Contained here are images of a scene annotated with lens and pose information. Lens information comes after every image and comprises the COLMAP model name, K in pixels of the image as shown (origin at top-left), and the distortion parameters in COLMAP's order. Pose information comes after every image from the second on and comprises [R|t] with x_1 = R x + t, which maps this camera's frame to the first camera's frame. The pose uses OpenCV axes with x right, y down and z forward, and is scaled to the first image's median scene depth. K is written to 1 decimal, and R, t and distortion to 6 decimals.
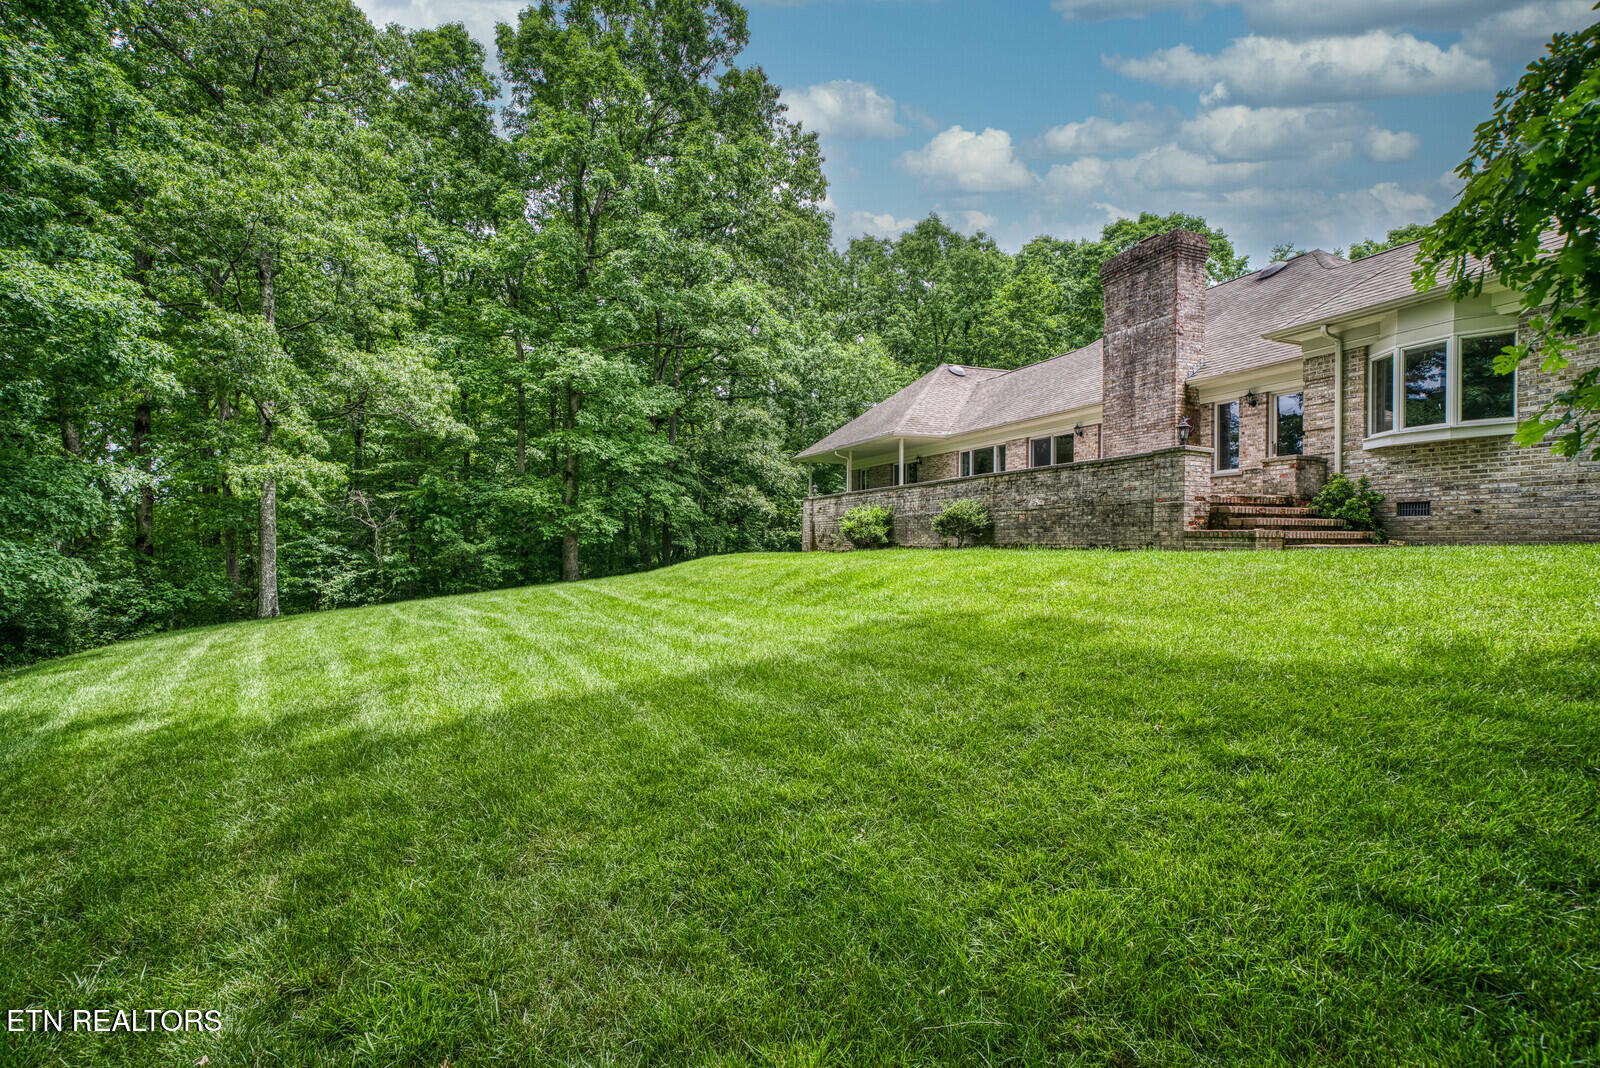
lens RADIAL K [[746.7, 0, 791.9], [0, 746.7, 545.5], [0, 0, 1]] dist [0.016580, -0.000503]
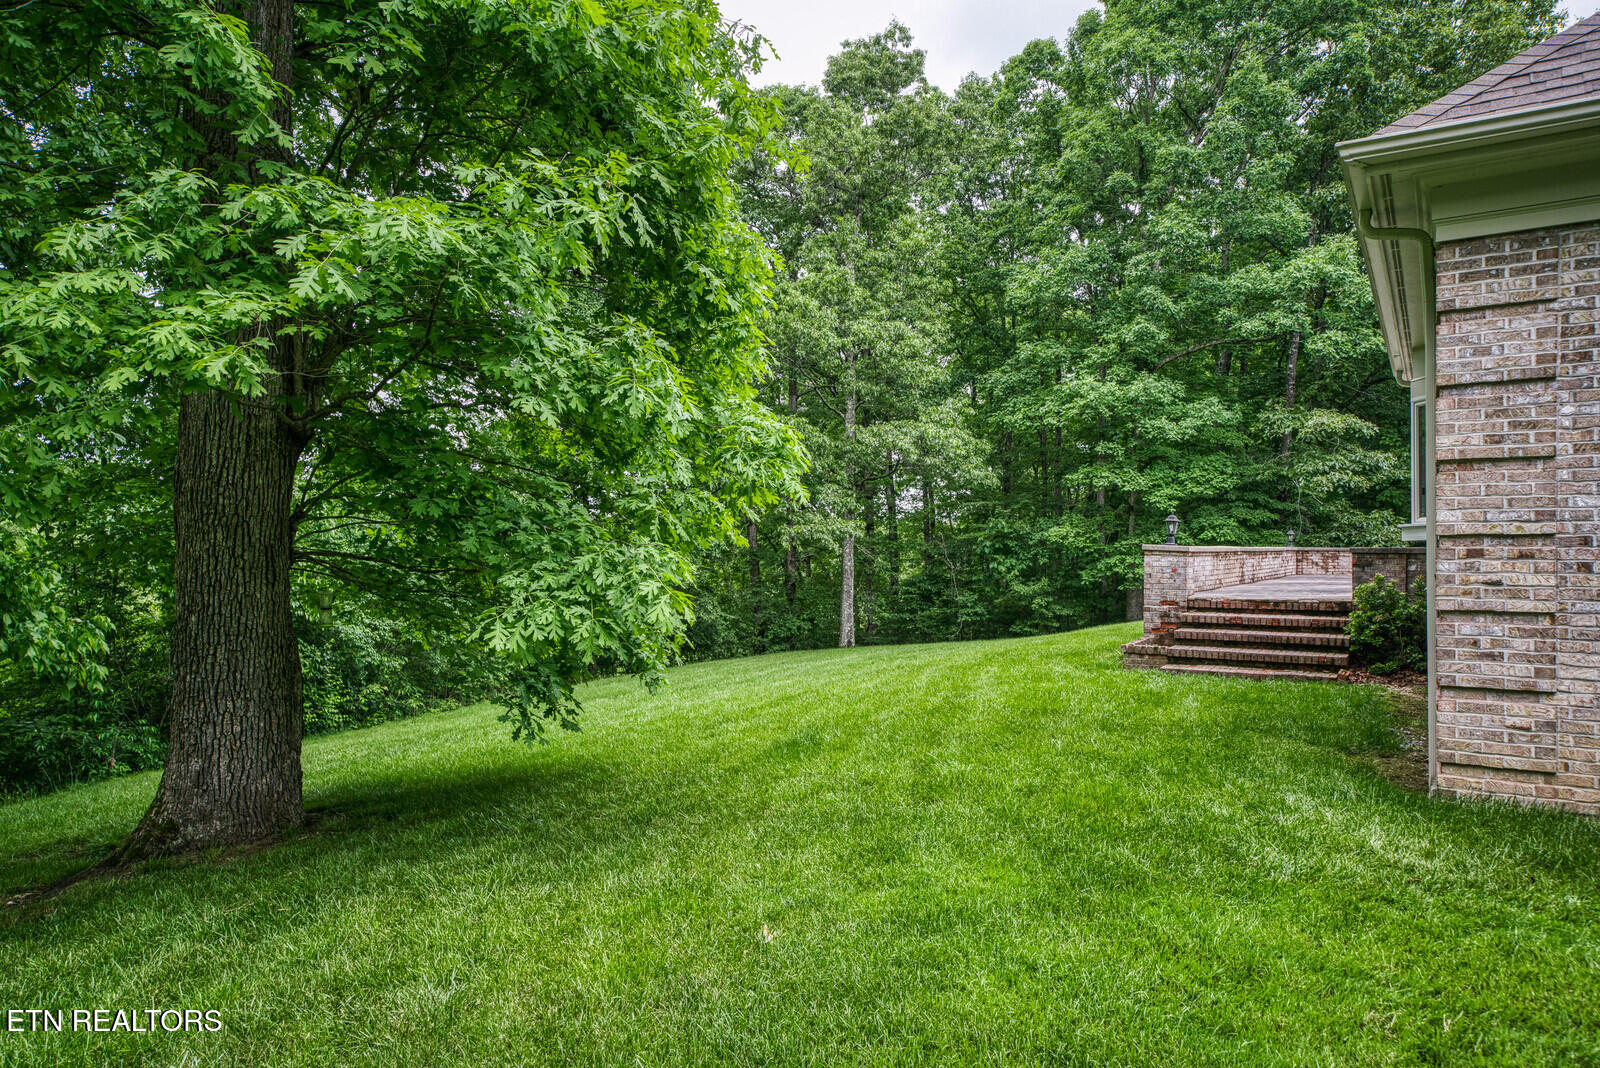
lens RADIAL K [[1066.9, 0, 788.5], [0, 1066.9, 550.9], [0, 0, 1]] dist [0.051553, 0.007171]
pose [[0.598660, 0.003633, -0.800995, 0.725327], [-0.005884, 0.999983, 0.000138, -0.067989], [0.800982, 0.004630, 0.598671, -0.097100]]
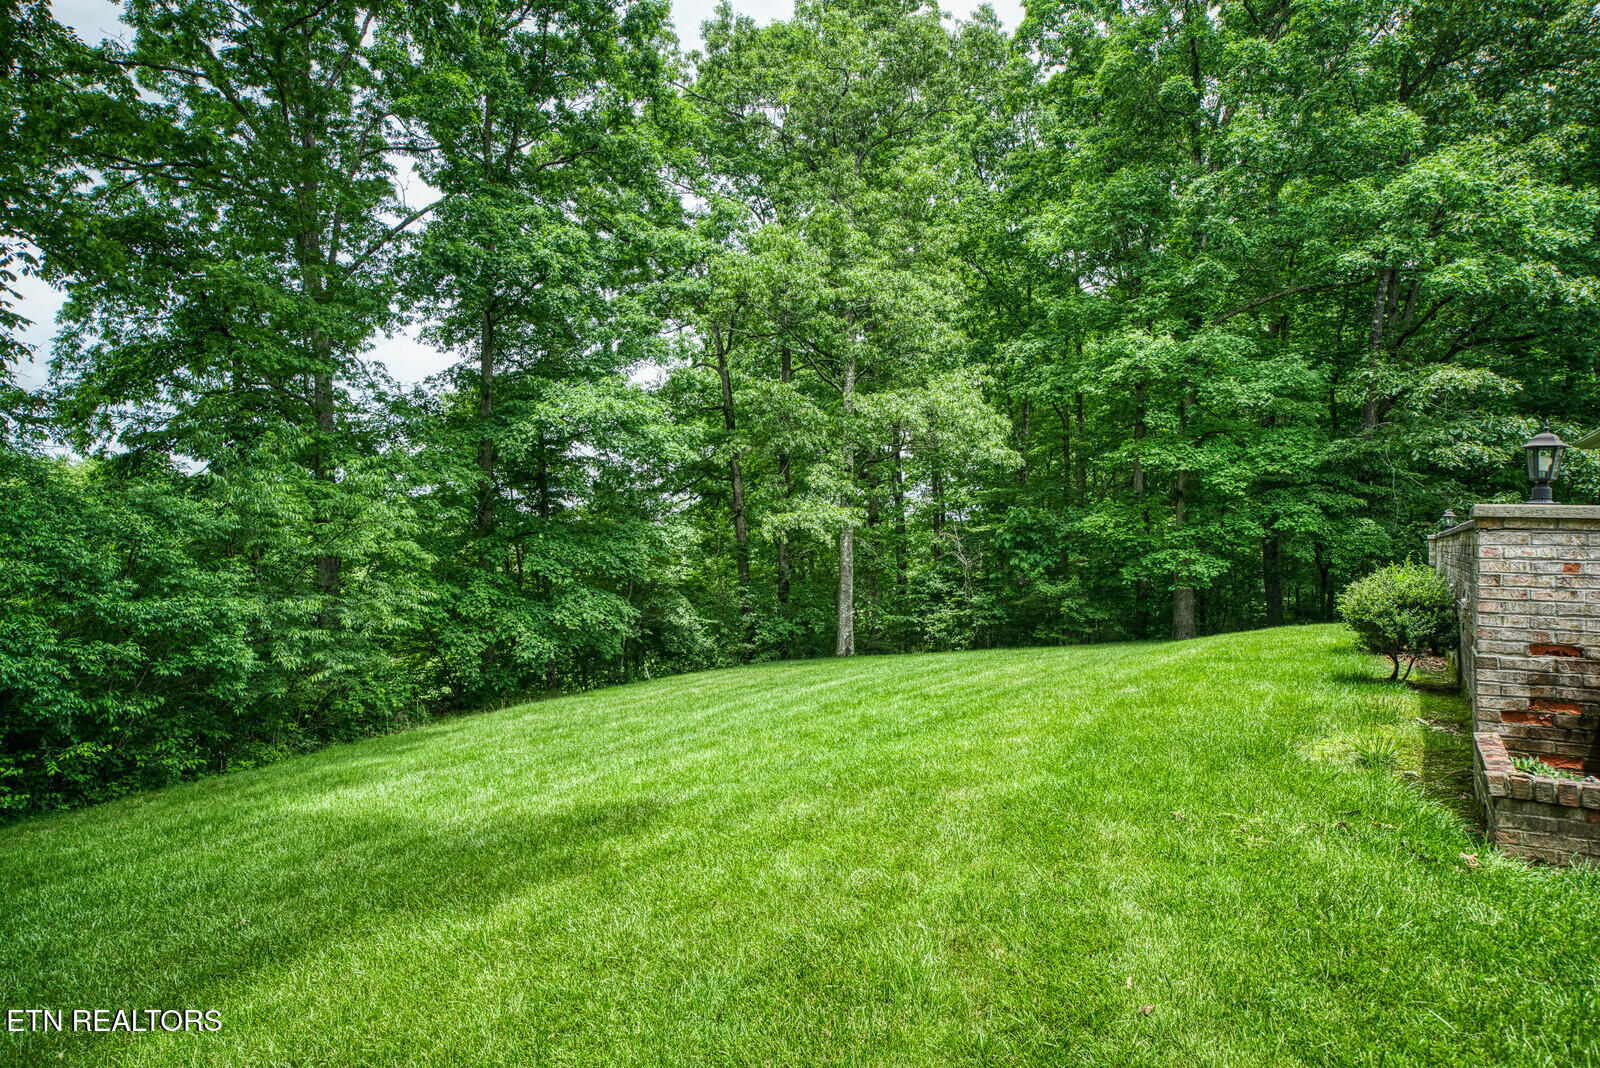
lens RADIAL K [[936.0, 0, 798.1], [0, 936.0, 544.3], [0, 0, 1]] dist [0.037918, 0.002962]
pose [[0.585554, -0.000734, -0.810633, 0.369137], [-0.006524, 0.999963, -0.005618, -0.059615], [0.810607, 0.008578, 0.585528, 0.243040]]
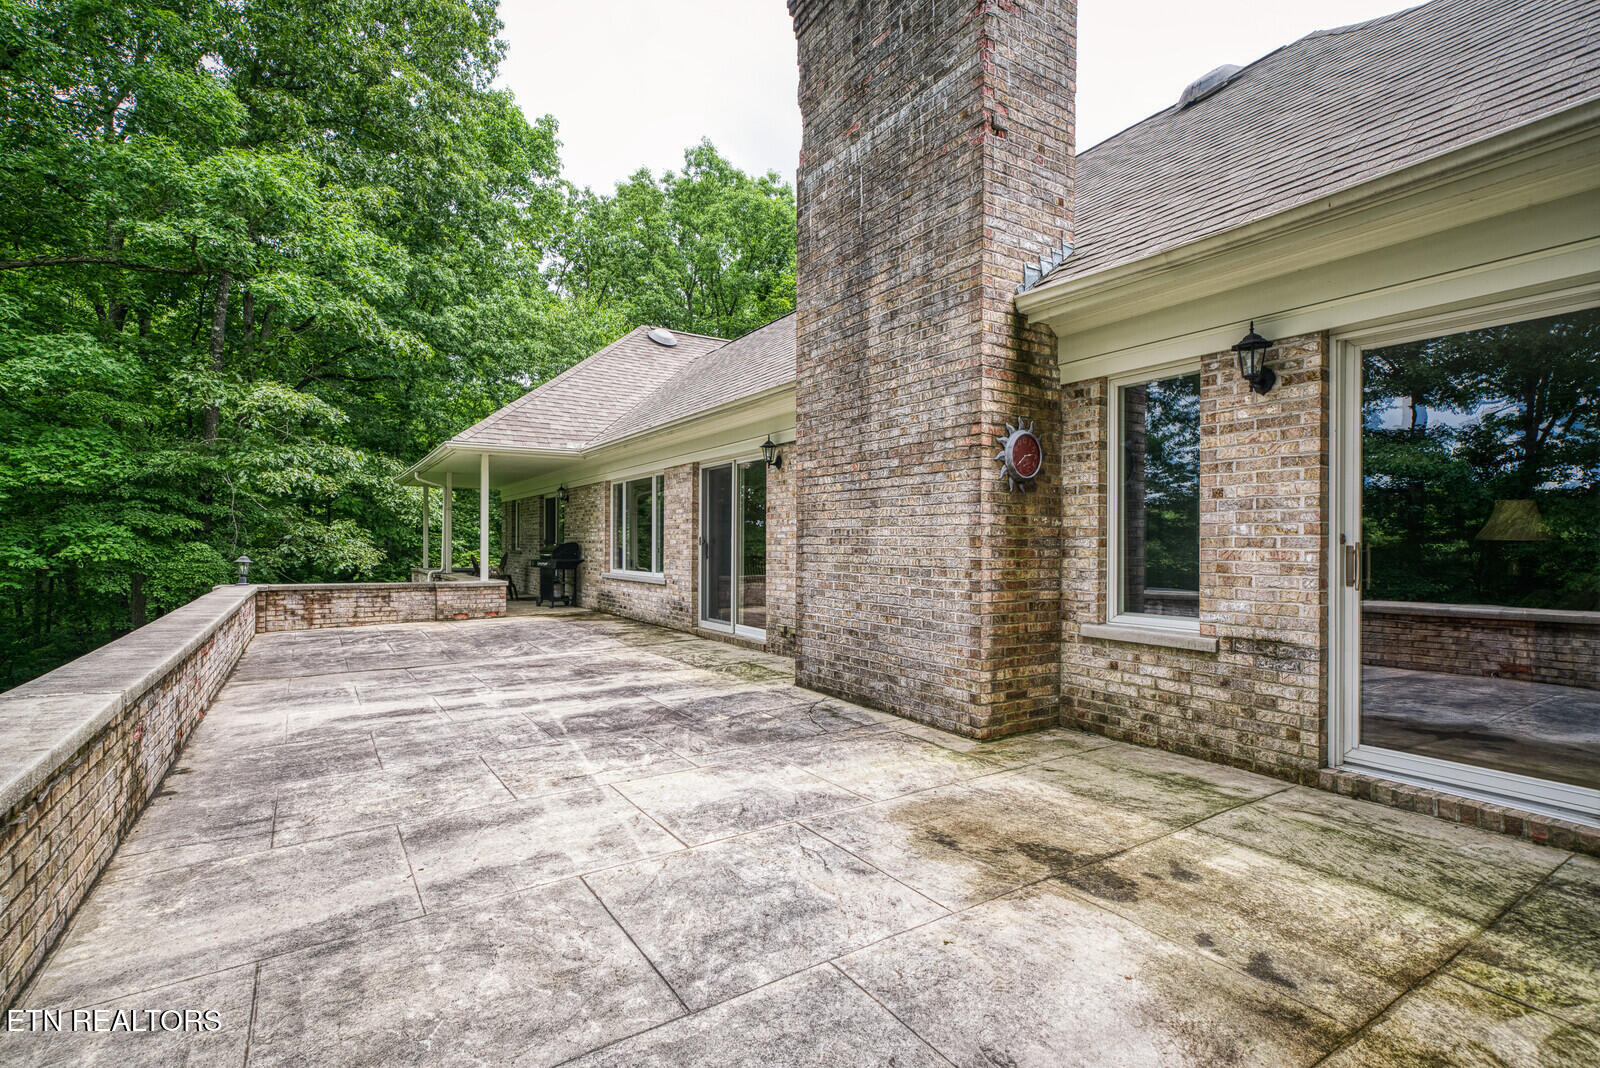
lens RADIAL K [[746.7, 0, 793.8], [0, 746.7, 544.1], [0, 0, 1]] dist [0.016580, -0.000503]
pose [[0.983889, 0.002401, 0.178762, 0.319124], [-0.001395, 0.999982, -0.005753, -0.101545], [-0.178773, 0.005411, 0.983875, 0.600660]]
